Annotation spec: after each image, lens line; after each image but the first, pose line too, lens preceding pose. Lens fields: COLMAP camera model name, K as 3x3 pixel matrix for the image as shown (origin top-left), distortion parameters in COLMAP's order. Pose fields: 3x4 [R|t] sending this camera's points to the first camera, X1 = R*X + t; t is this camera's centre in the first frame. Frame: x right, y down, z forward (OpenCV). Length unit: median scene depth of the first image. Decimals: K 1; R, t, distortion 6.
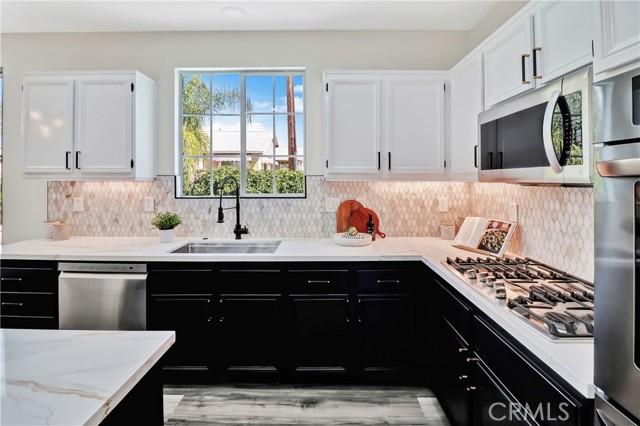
lens RADIAL K [[306.3, 0, 326.8], [0, 306.3, 182.4], [0, 0, 1]] dist [0.002171, -0.011149]
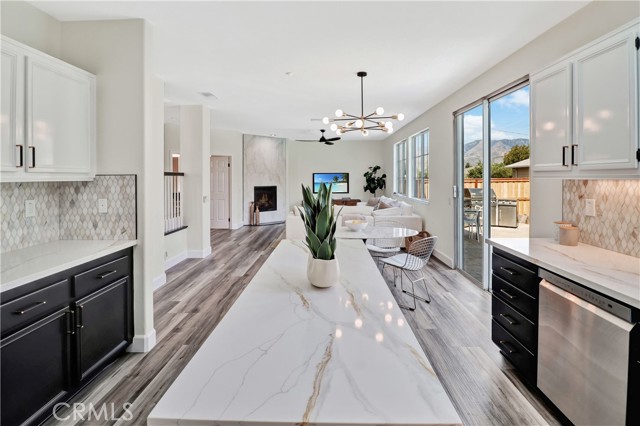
lens RADIAL K [[306.3, 0, 326.8], [0, 306.3, 182.4], [0, 0, 1]] dist [0.002171, -0.011149]
pose [[-0.028097, 0.013637, -0.999512, 0.048161], [-0.007182, 0.999878, 0.013844, -0.003763], [0.999579, 0.007567, -0.027995, 0.294599]]
